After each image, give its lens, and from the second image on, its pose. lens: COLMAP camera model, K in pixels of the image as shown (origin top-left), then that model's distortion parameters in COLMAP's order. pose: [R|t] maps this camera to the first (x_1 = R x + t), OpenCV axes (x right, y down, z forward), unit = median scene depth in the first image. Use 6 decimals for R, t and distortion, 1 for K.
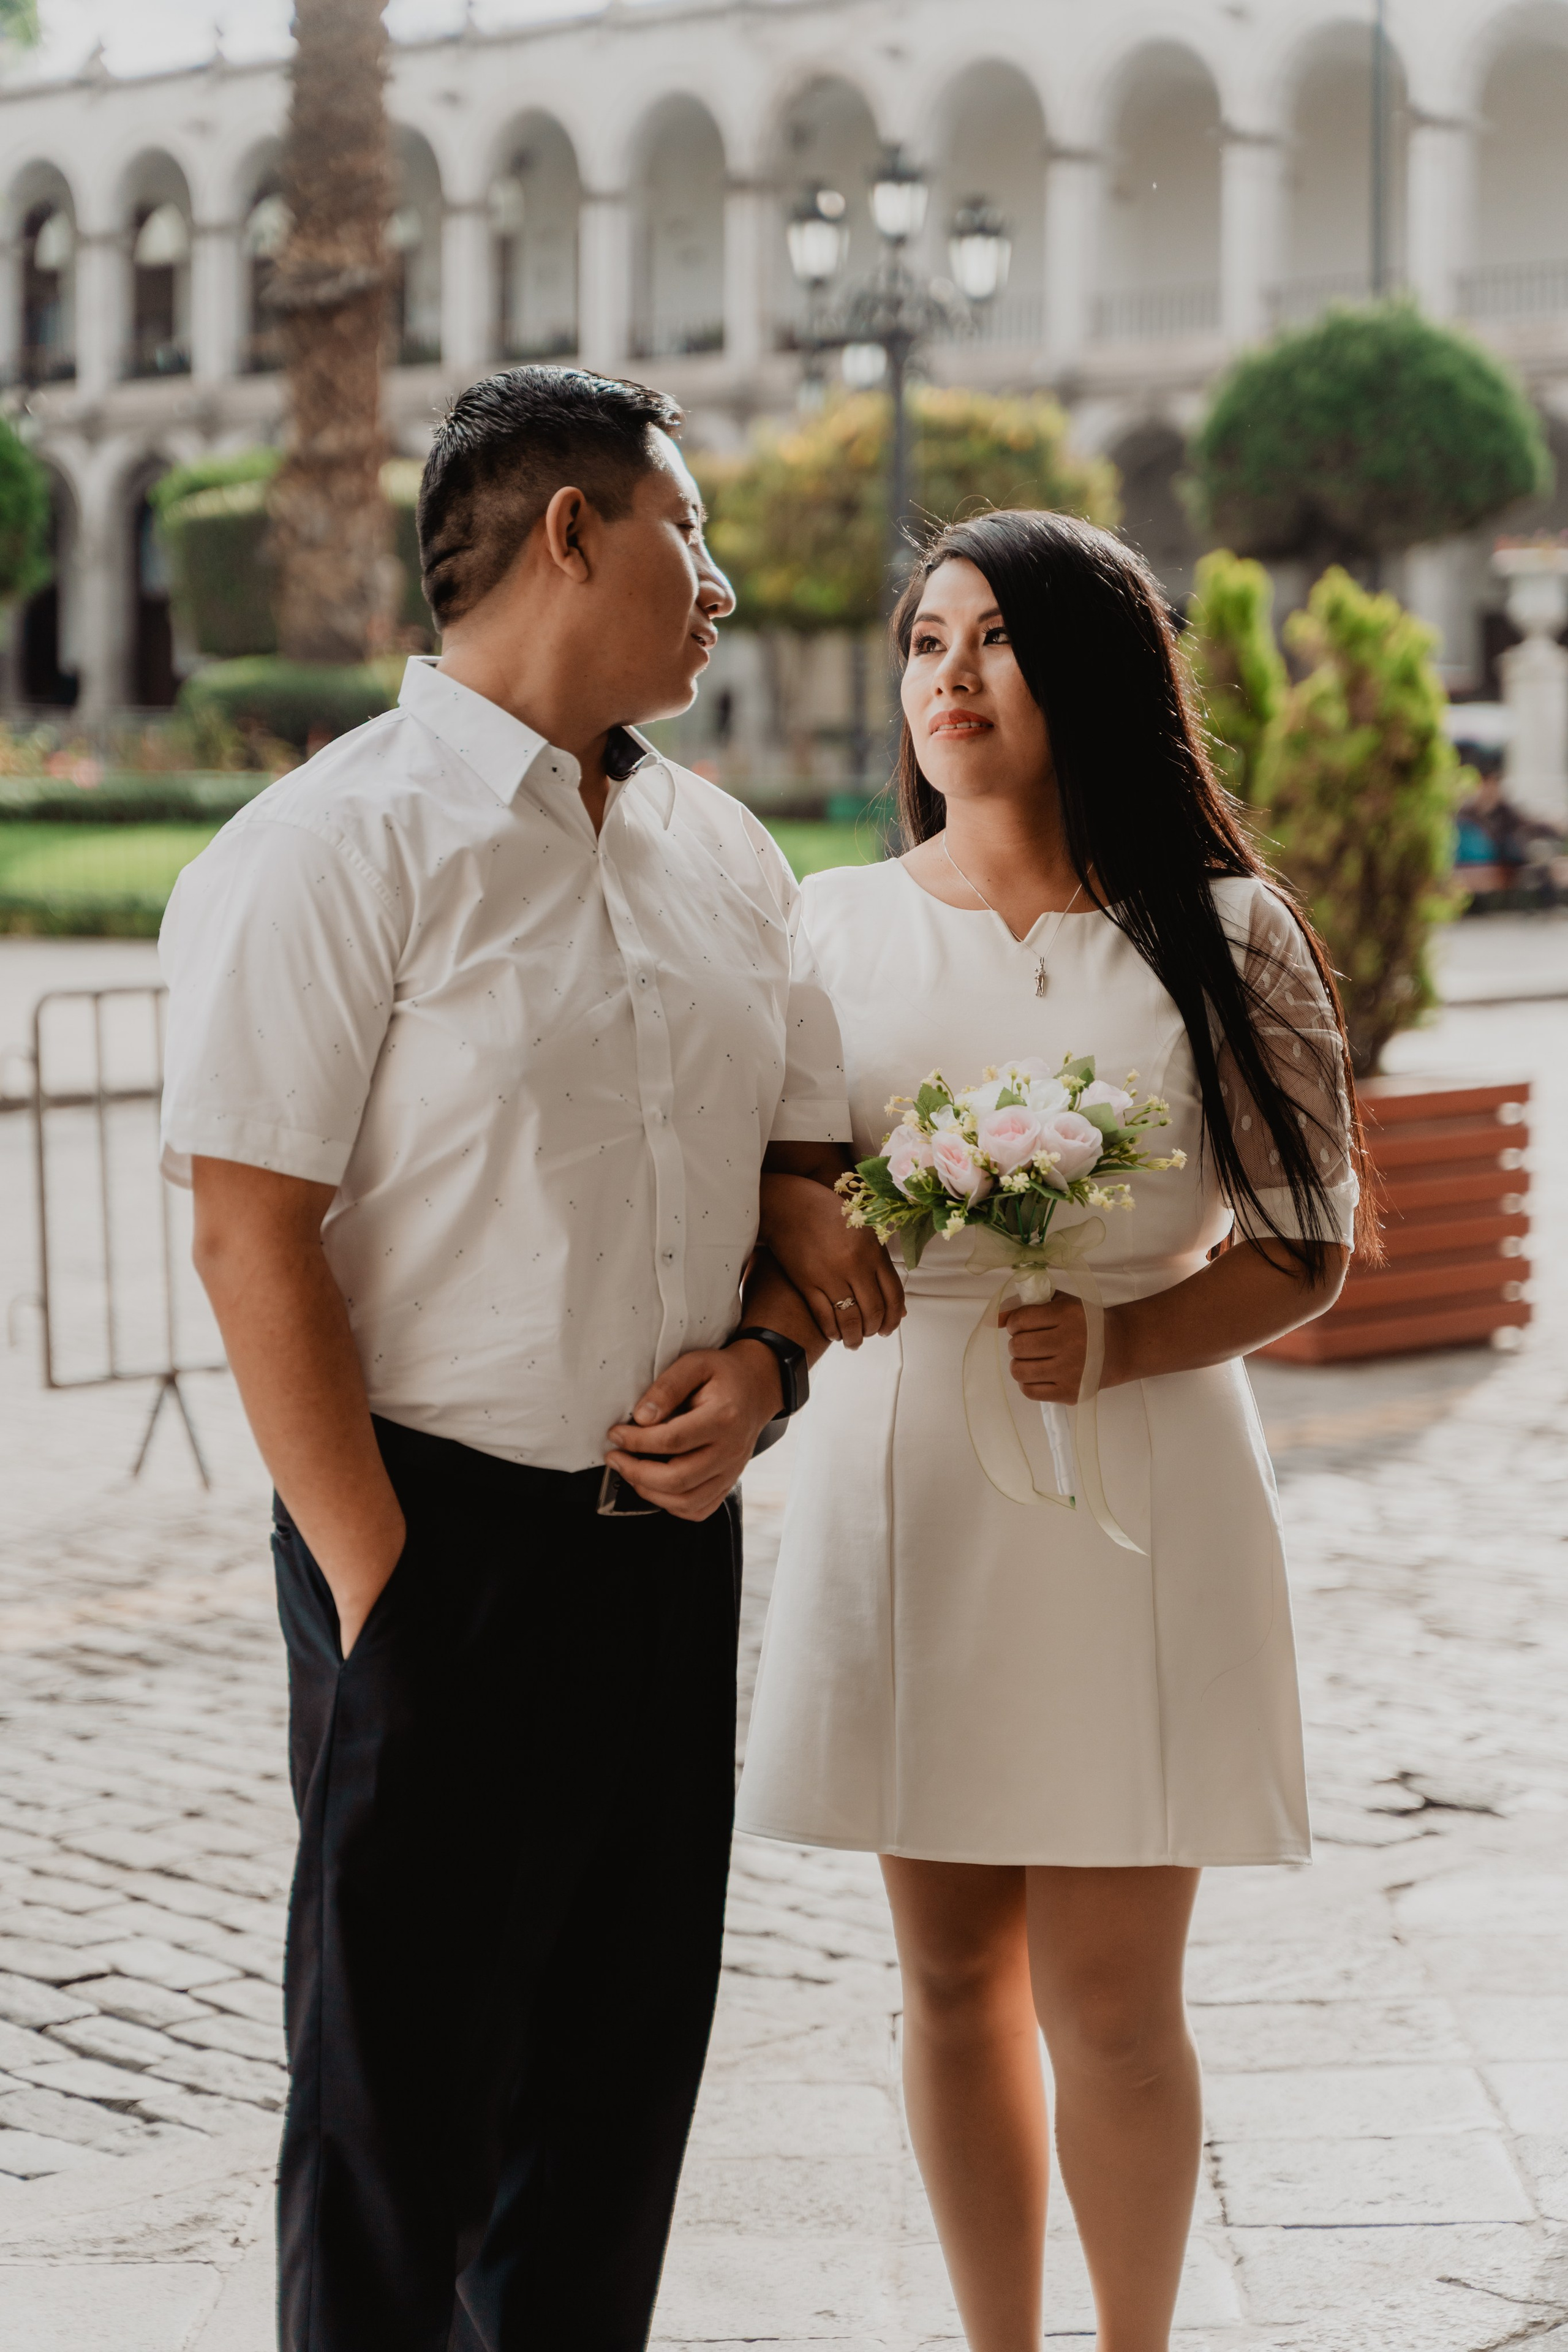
lens RADIAL K [[5025.7, 0, 793.0], [0, 5025.7, 1217.5], [0, 0, 1]] dist [-0.080746, -0.355121]
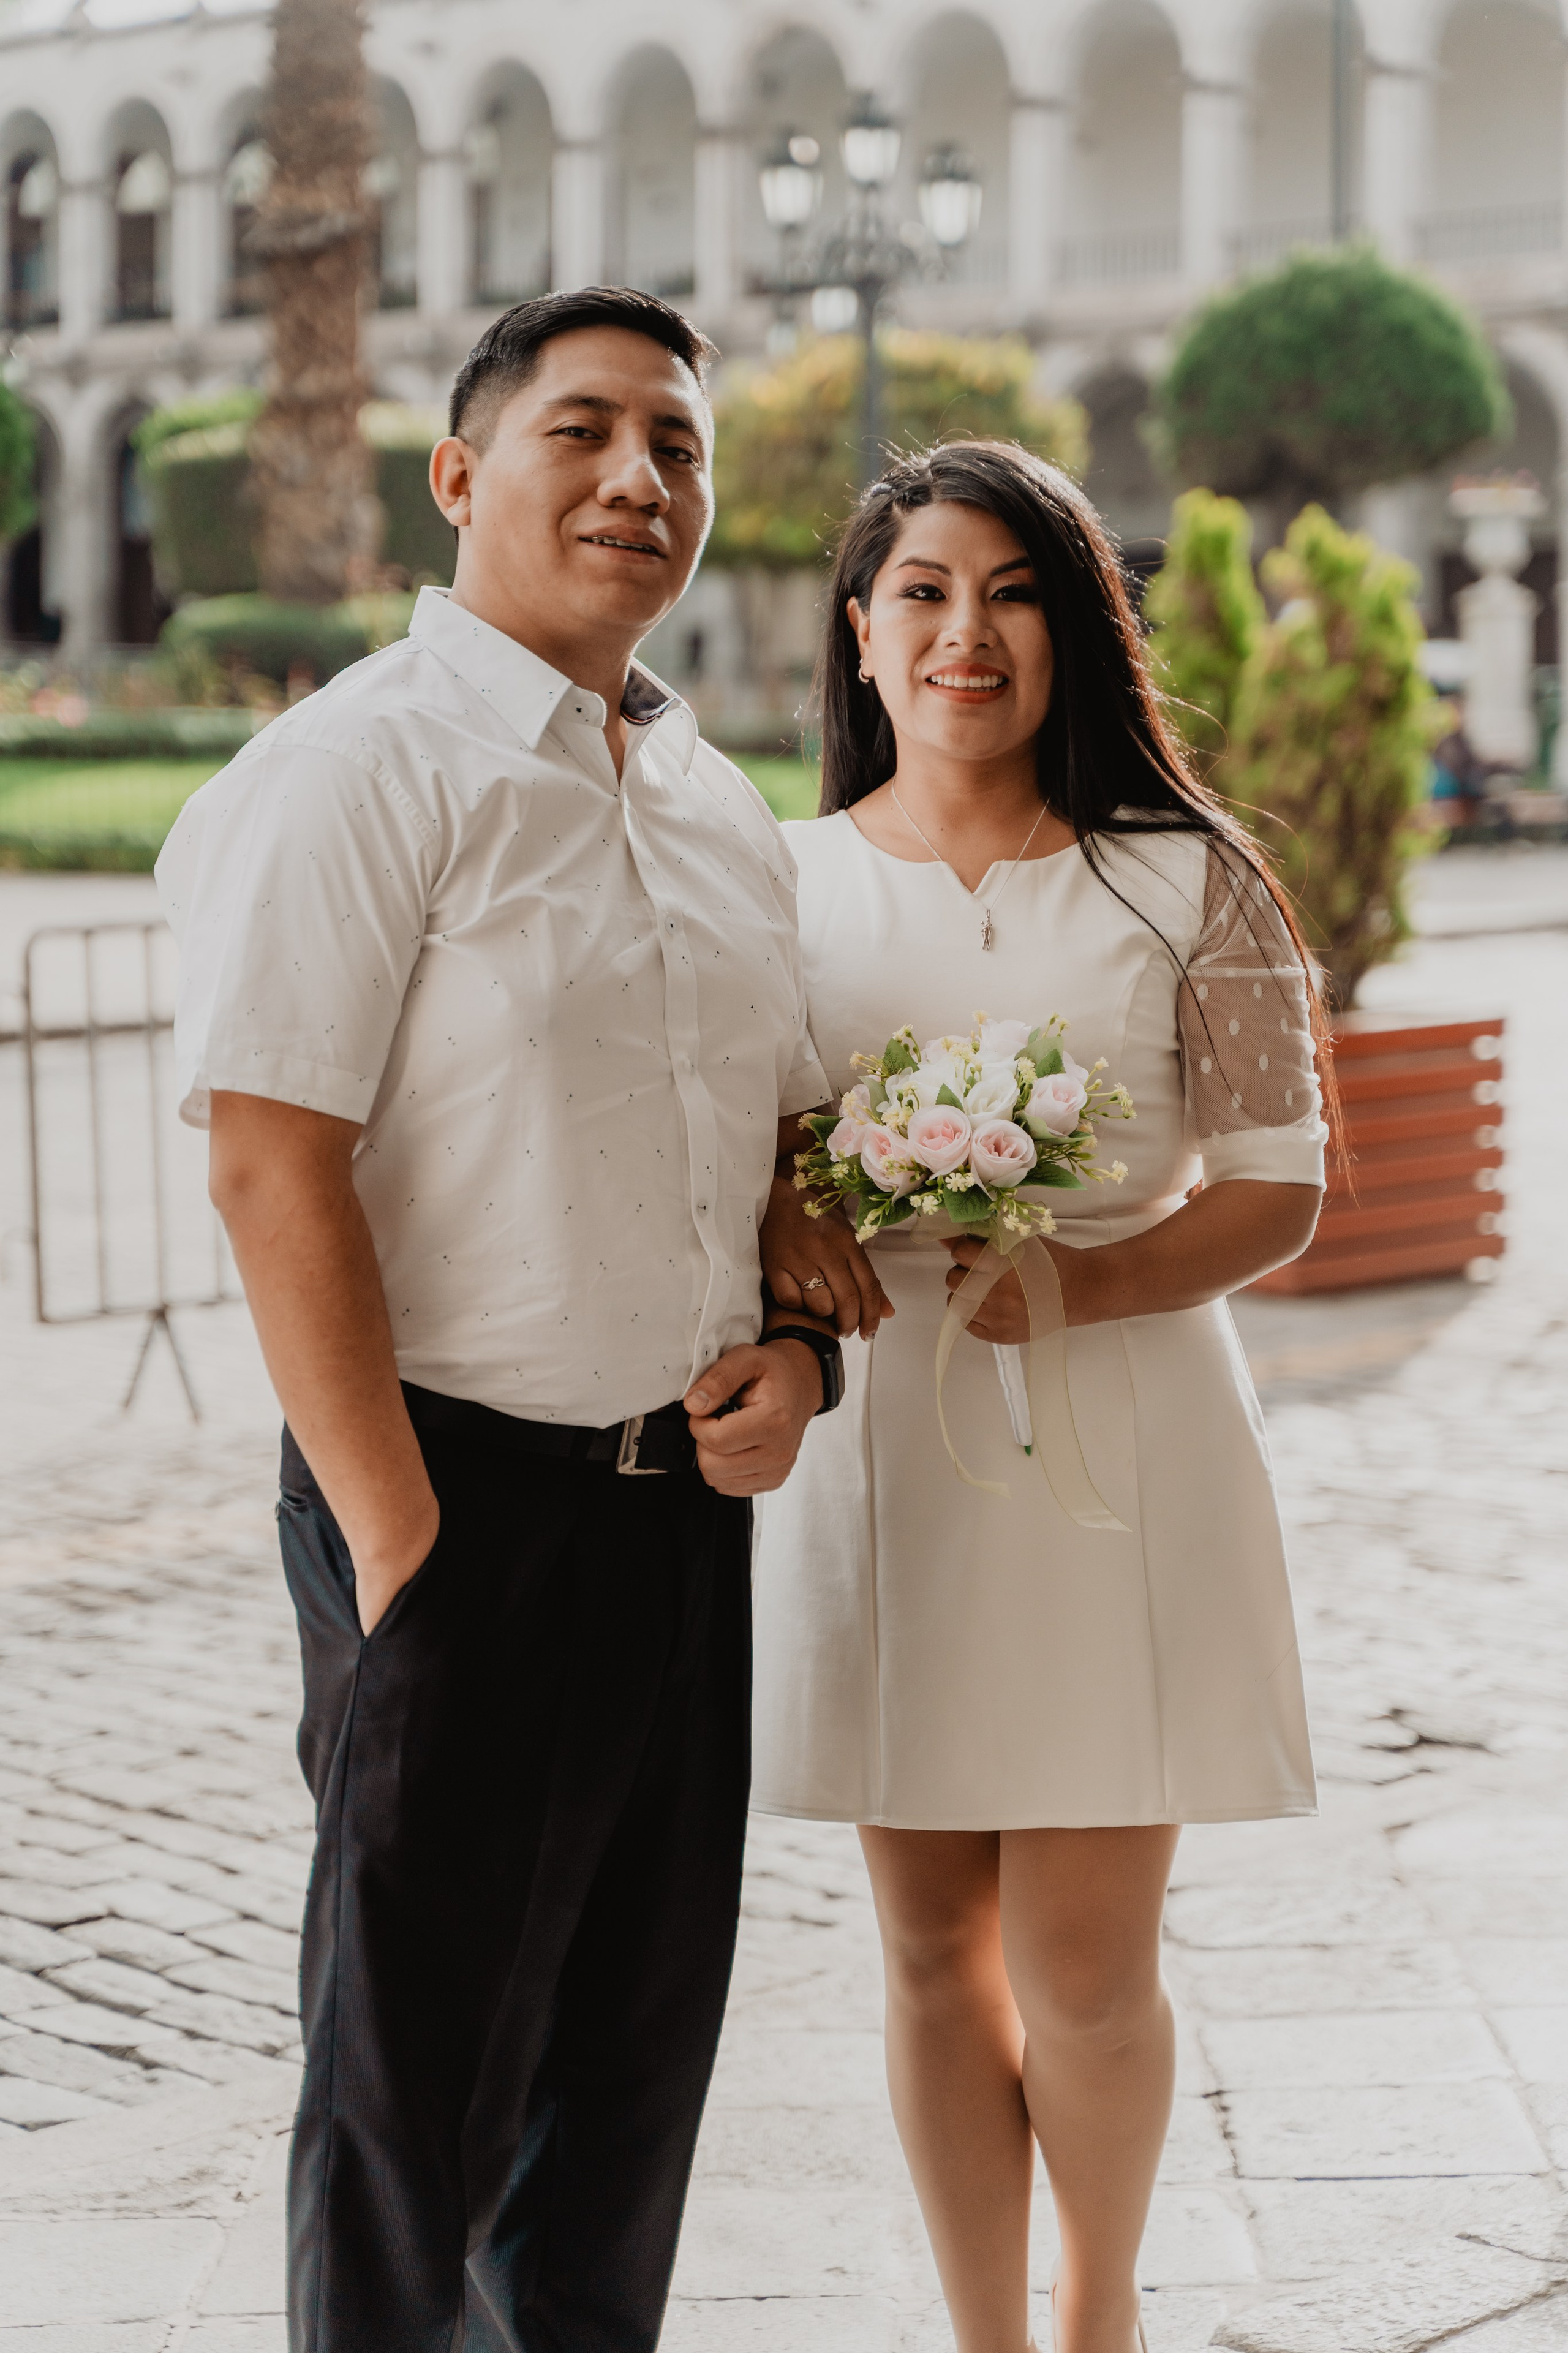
lens RADIAL K [[4907.4, 0, 784.0], [0, 4907.4, 1176.5], [0, 0, 1]] dist [-0.103452, -0.244099]
pose [[0.999986, -0.000765, 0.005161, -0.004370], [0.000730, 0.999977, 0.006698, -0.001874], [-0.005166, -0.006694, 0.999964, 0.018467]]
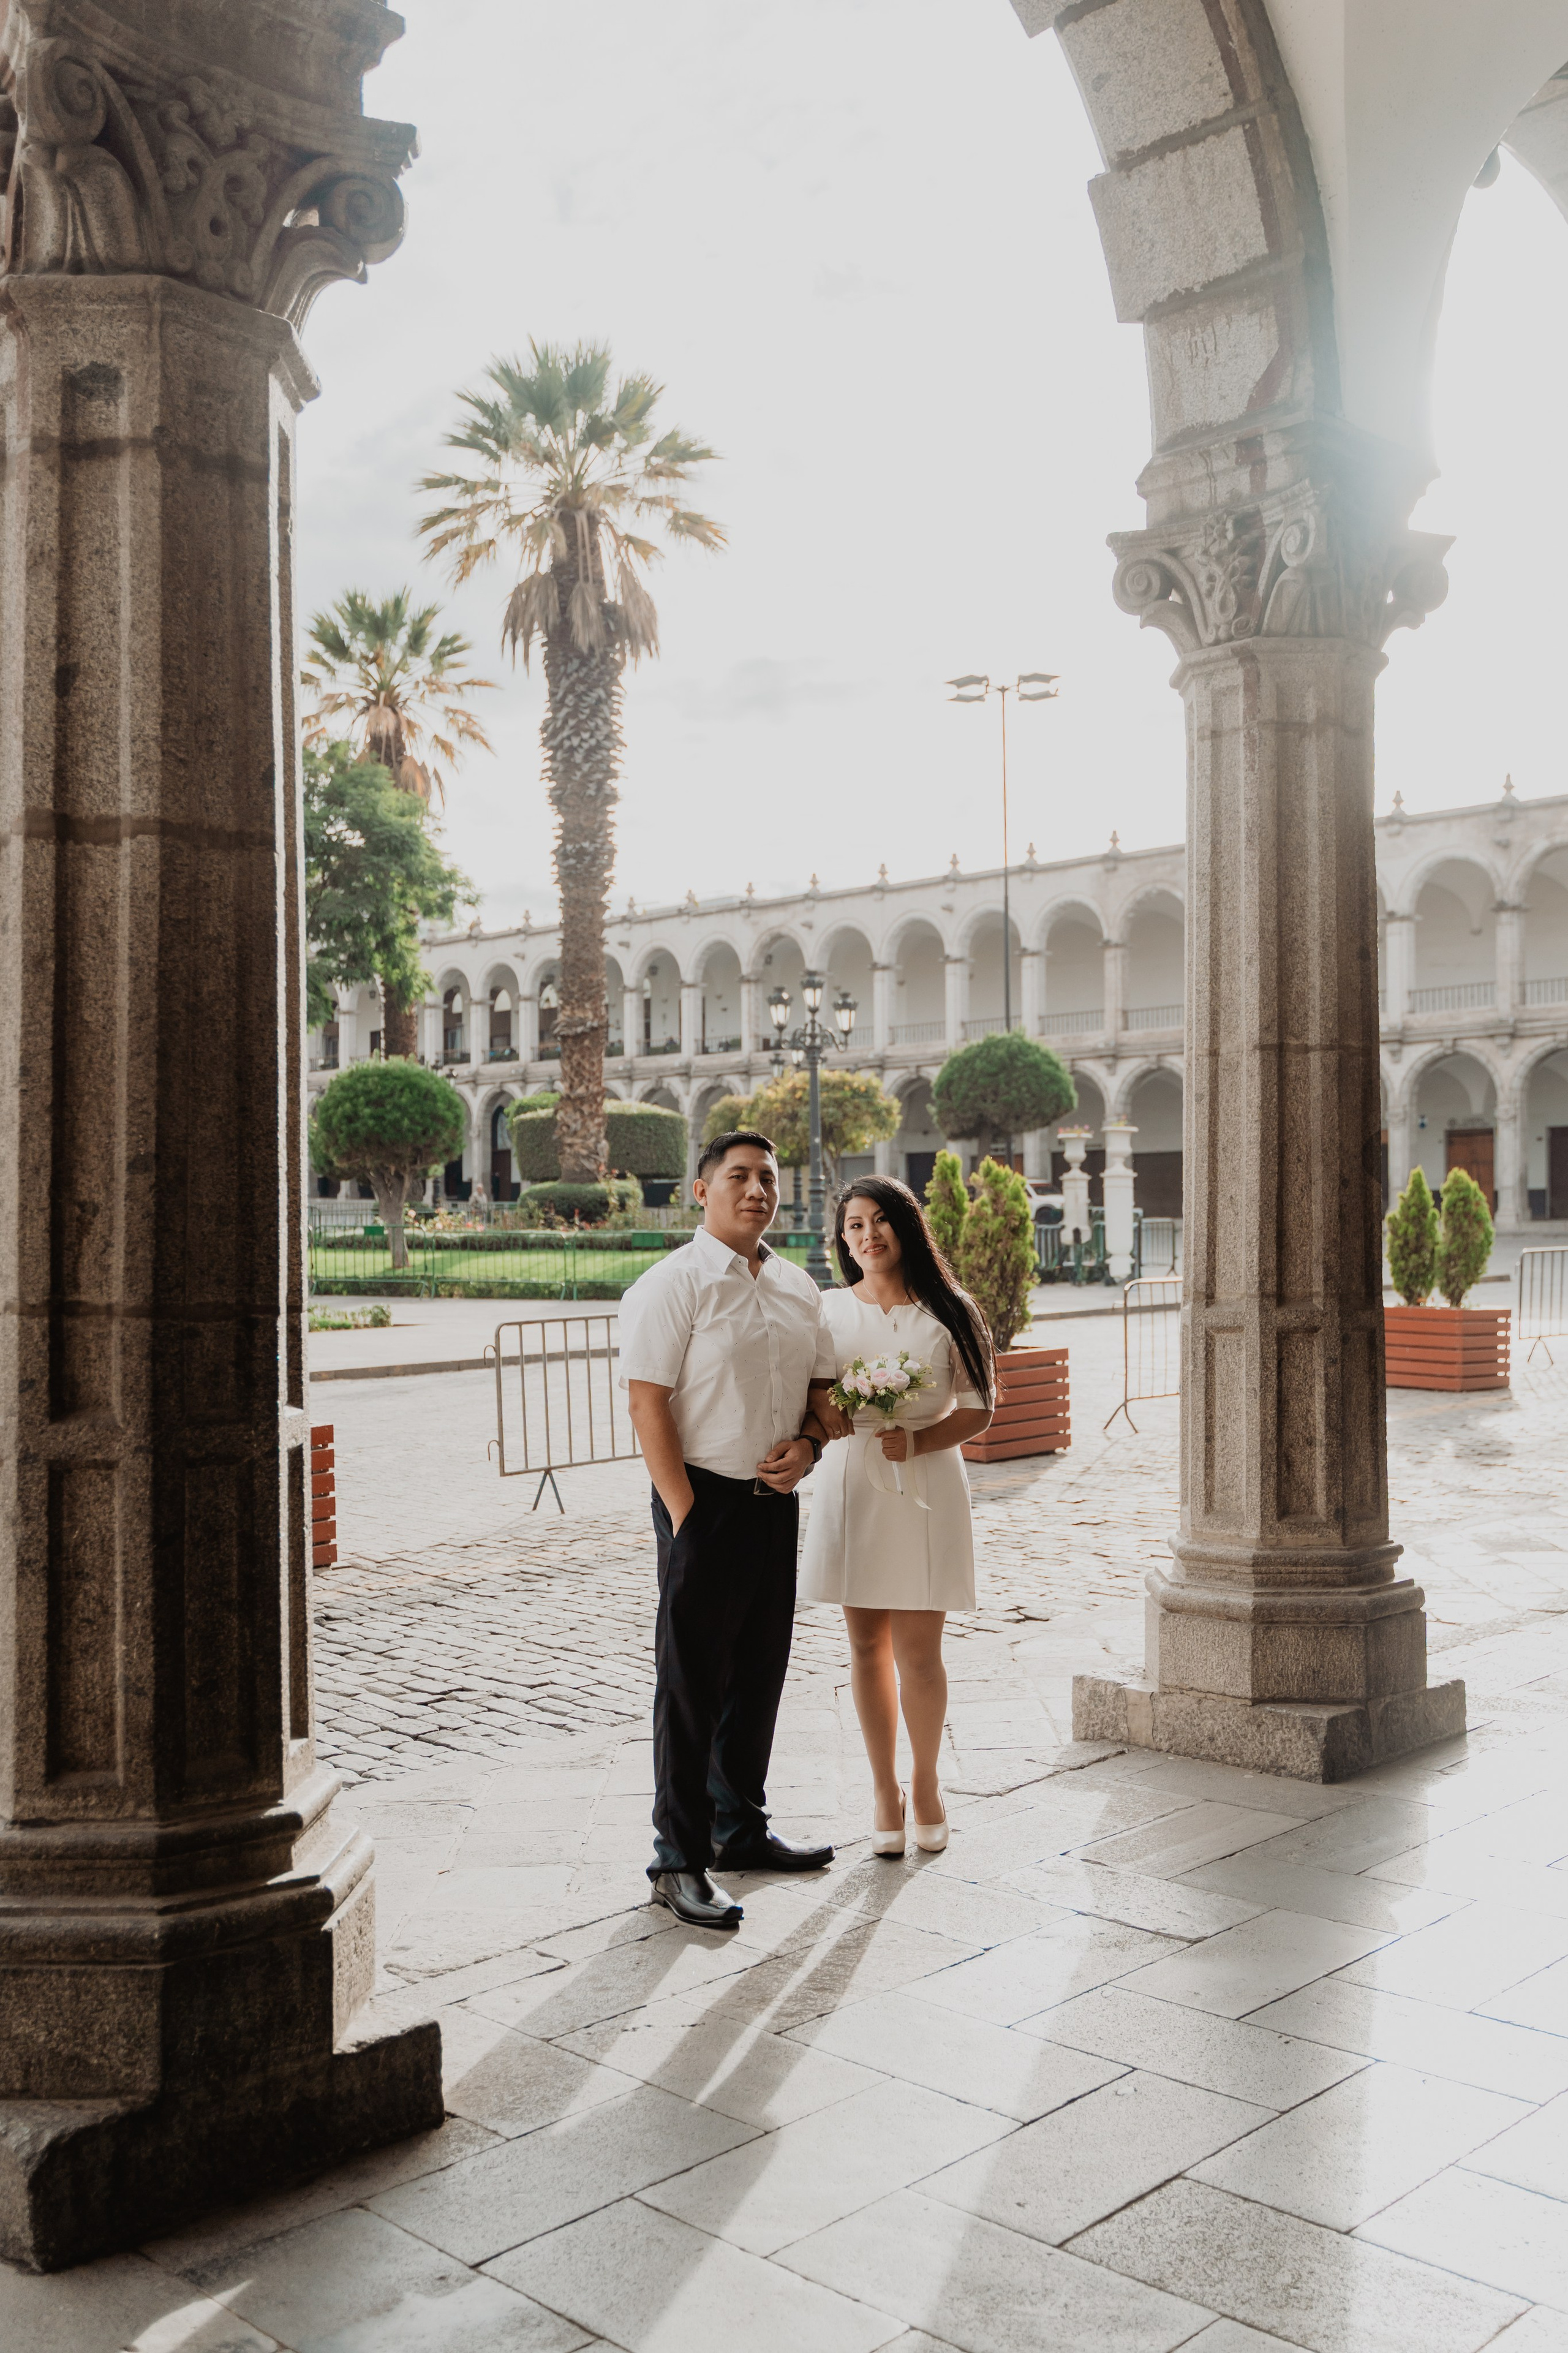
lens RADIAL K [[2167.9, 0, 845.1], [0, 2167.9, 1132.7], [0, 0, 1]] dist [0.003388, -0.004575]
pose [[0.999253, -0.006660, 0.038066, -0.012103], [0.011440, 0.991867, -0.126761, 0.002692], [-0.036912, 0.127102, 0.991203, -0.154016]]
